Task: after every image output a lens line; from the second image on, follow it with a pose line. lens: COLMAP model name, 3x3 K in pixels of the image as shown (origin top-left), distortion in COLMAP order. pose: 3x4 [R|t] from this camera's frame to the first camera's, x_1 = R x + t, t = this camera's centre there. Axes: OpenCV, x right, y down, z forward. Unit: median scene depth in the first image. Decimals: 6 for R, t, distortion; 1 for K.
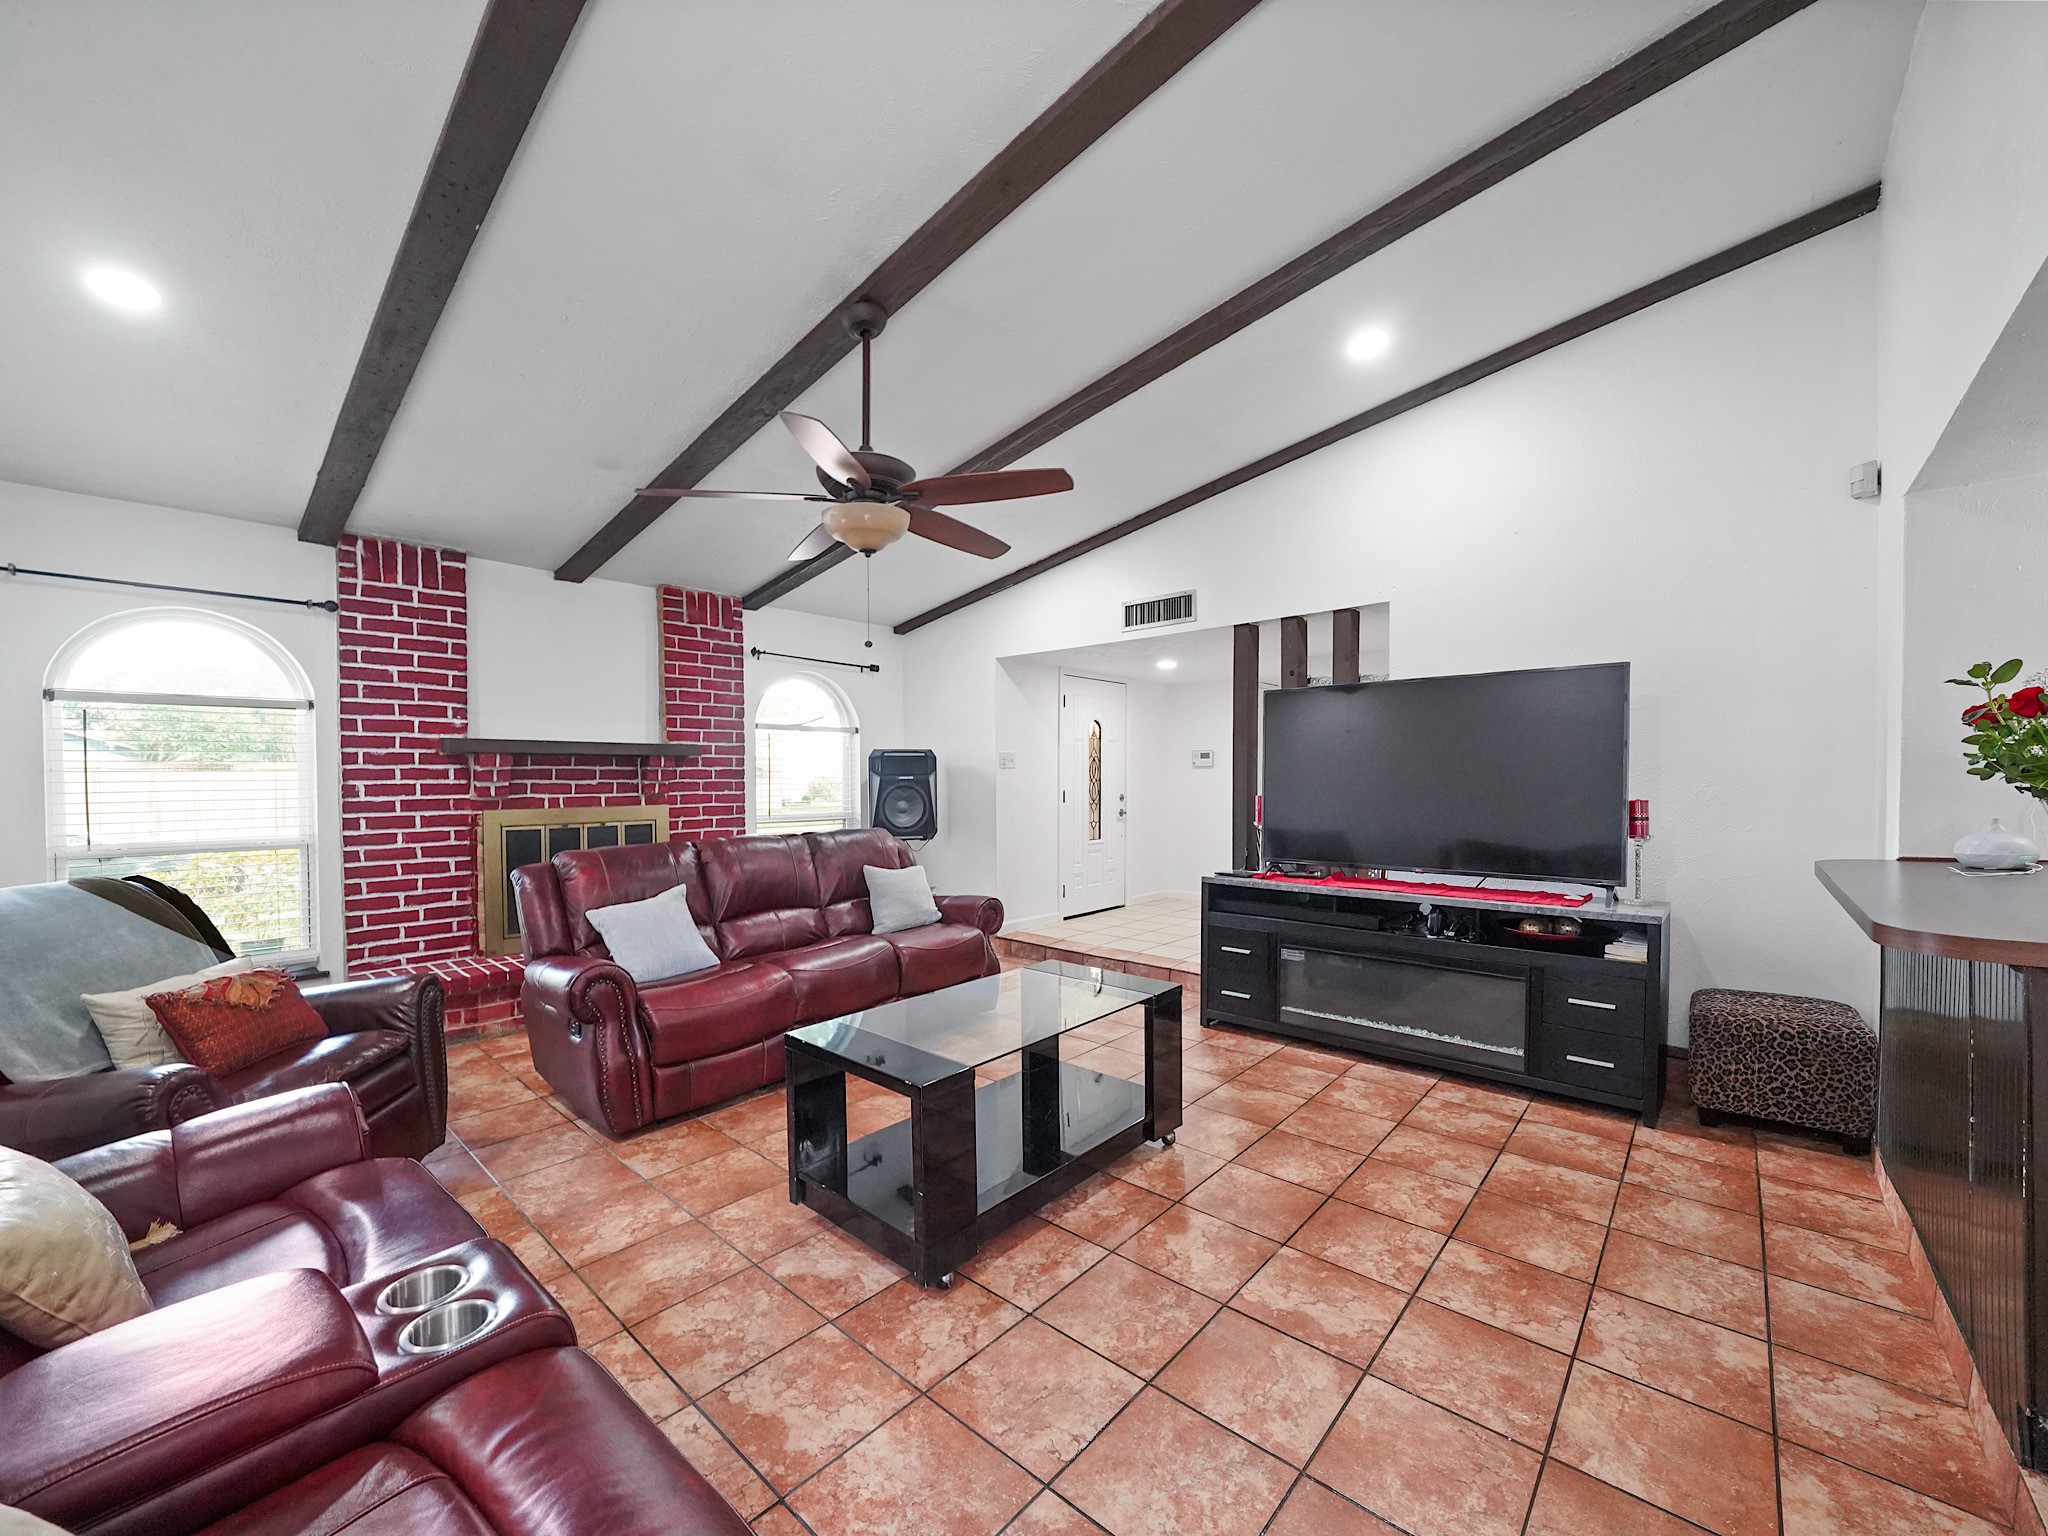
lens RADIAL K [[803.6, 0, 1020.9], [0, 803.6, 805.1], [0, 0, 1]] dist [-0.022126, 0.000273]
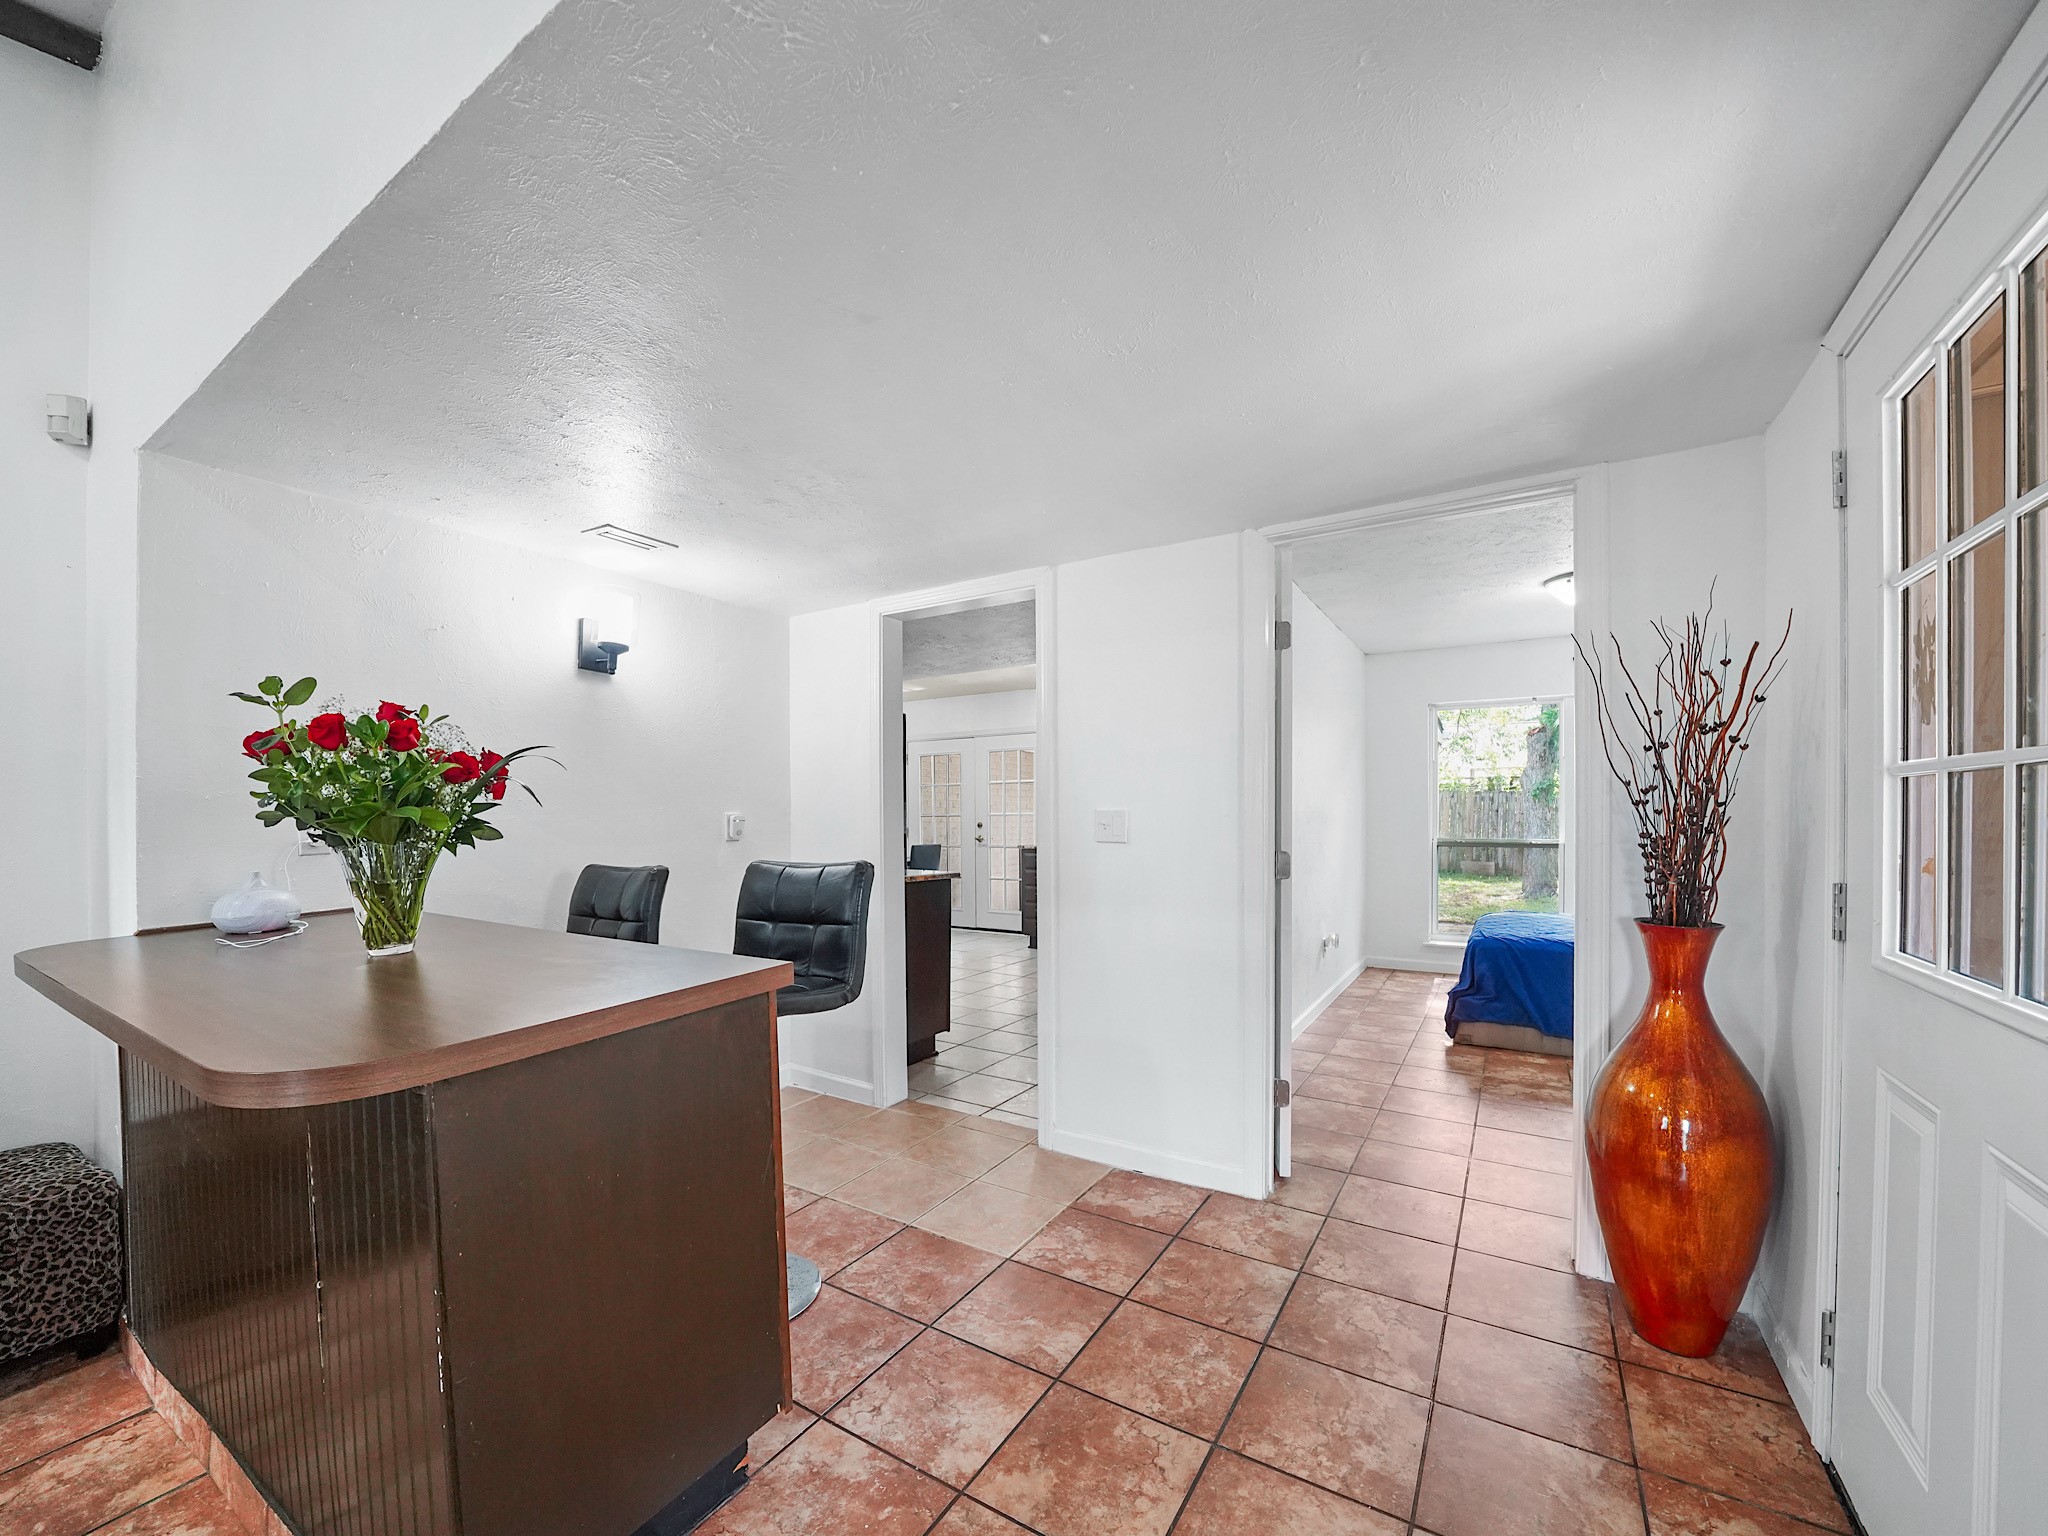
lens RADIAL K [[807.4, 0, 1016.5], [0, 807.4, 813.9], [0, 0, 1]] dist [-0.029639, 0.004610]
pose [[-0.169170, 0.009419, 0.985542, 0.236439], [0.040656, 0.999170, -0.002571, -0.009096], [-0.984748, 0.039633, -0.169412, 0.287372]]
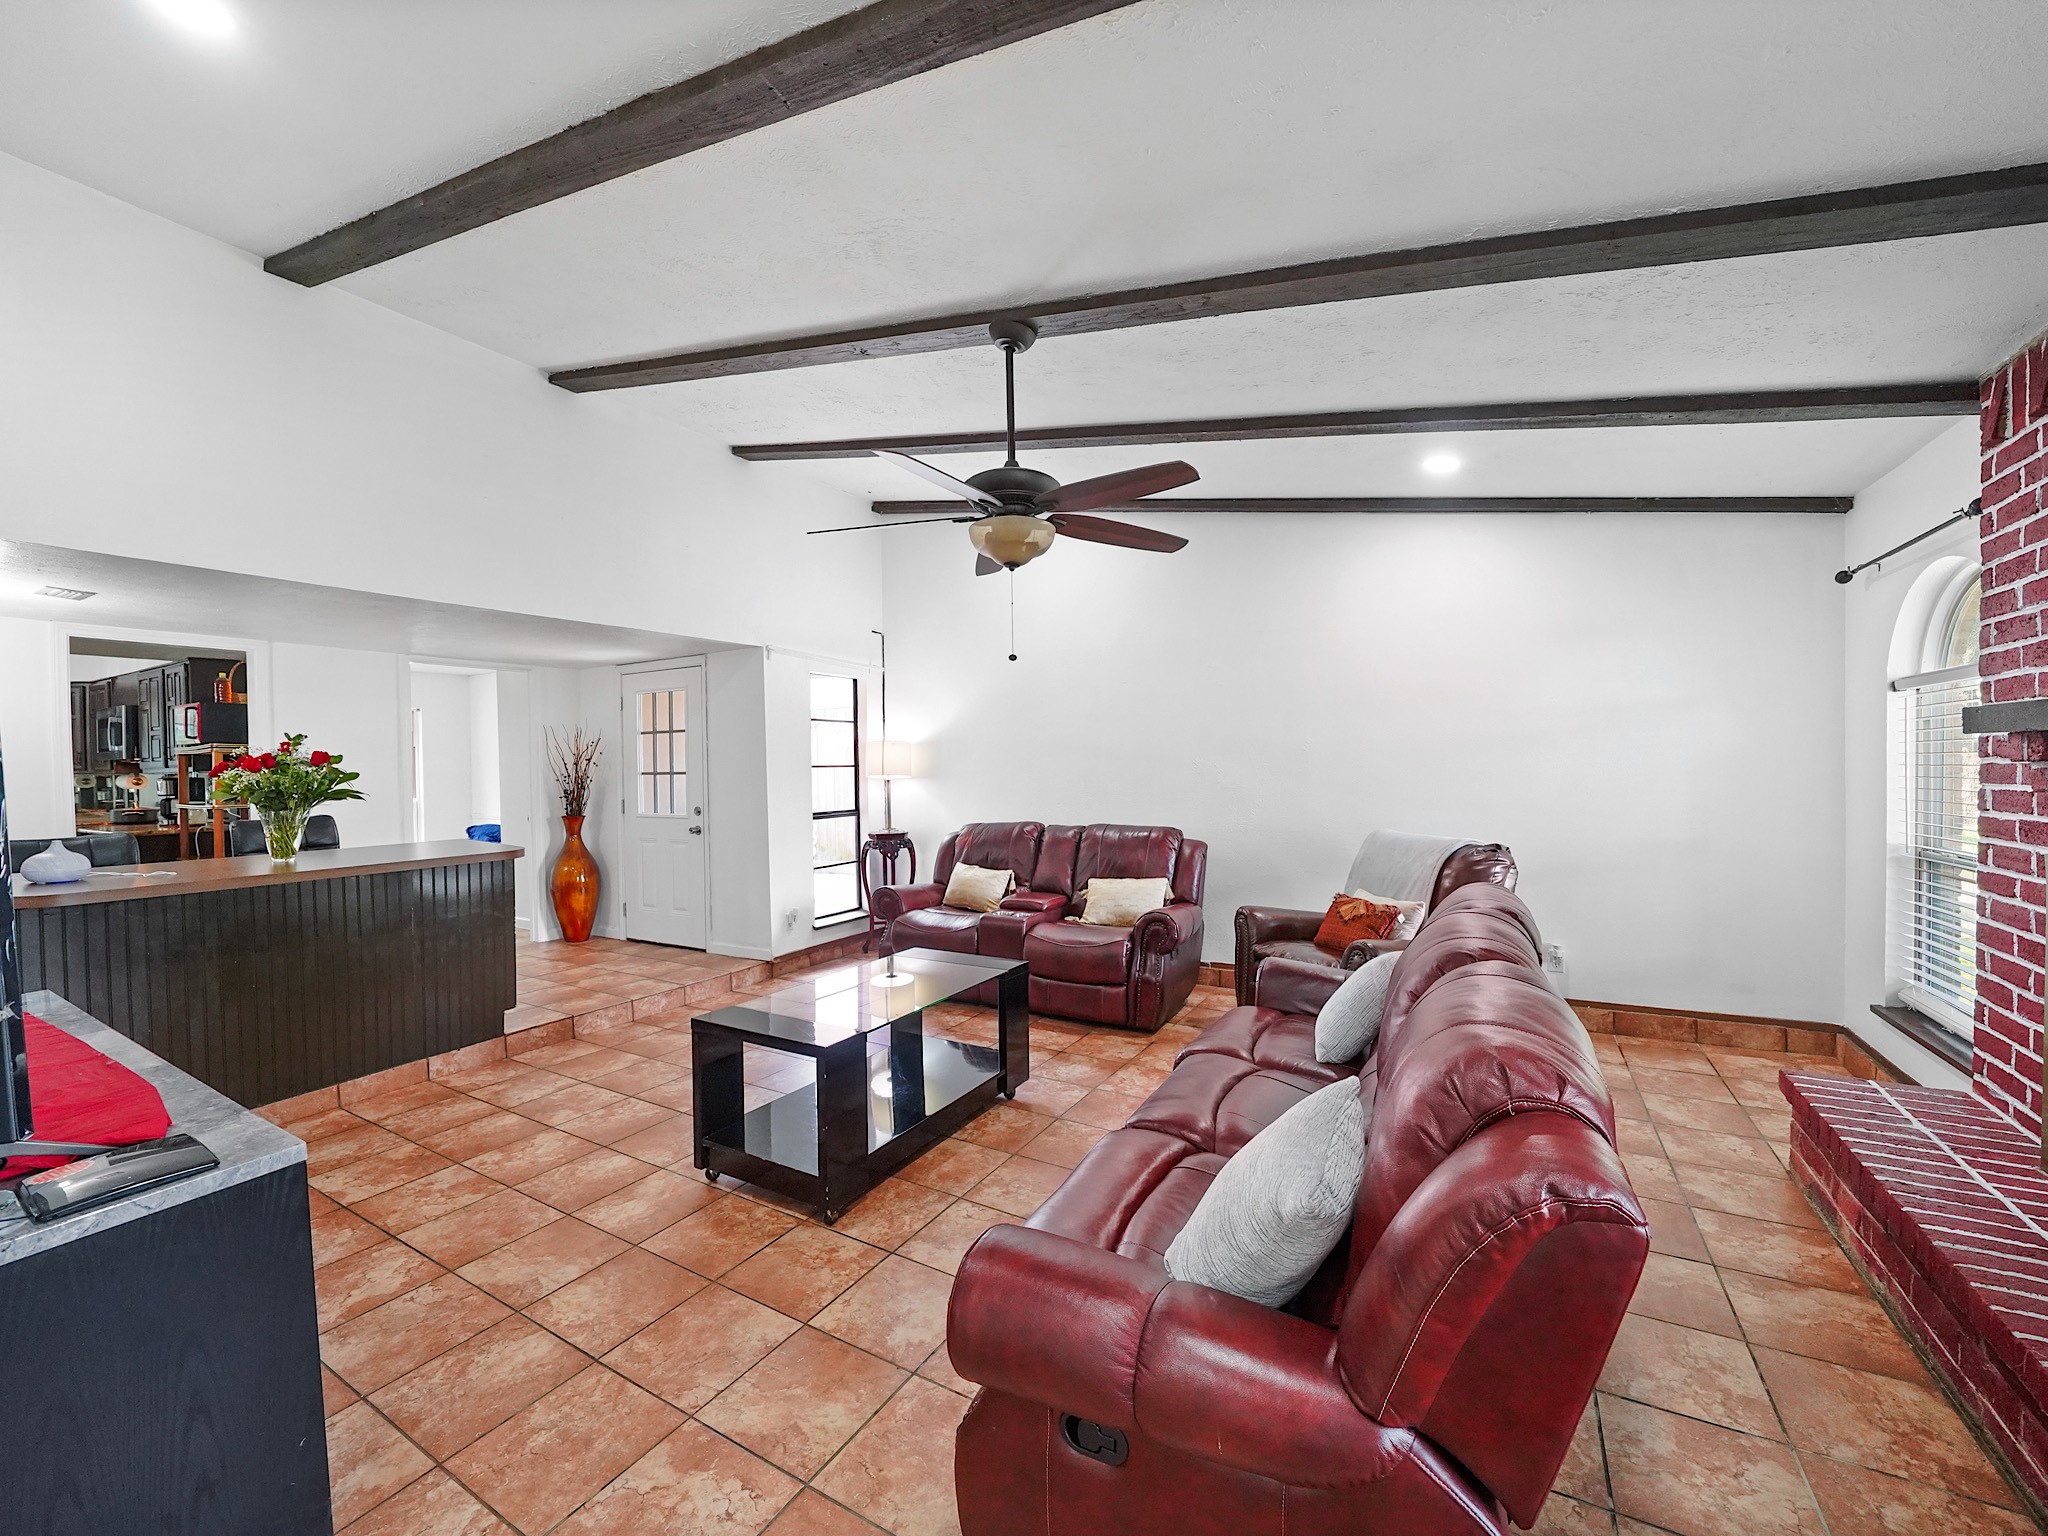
lens RADIAL K [[811.3, 0, 1005.4], [0, 811.3, 772.9], [0, 0, 1]] dist [-0.019584, 0.000069]
pose [[-0.982193, 0.023538, -0.186392, 0.009718], [0.015044, 0.998789, 0.046852, -0.115342], [0.187269, 0.043214, -0.981358, 2.264901]]
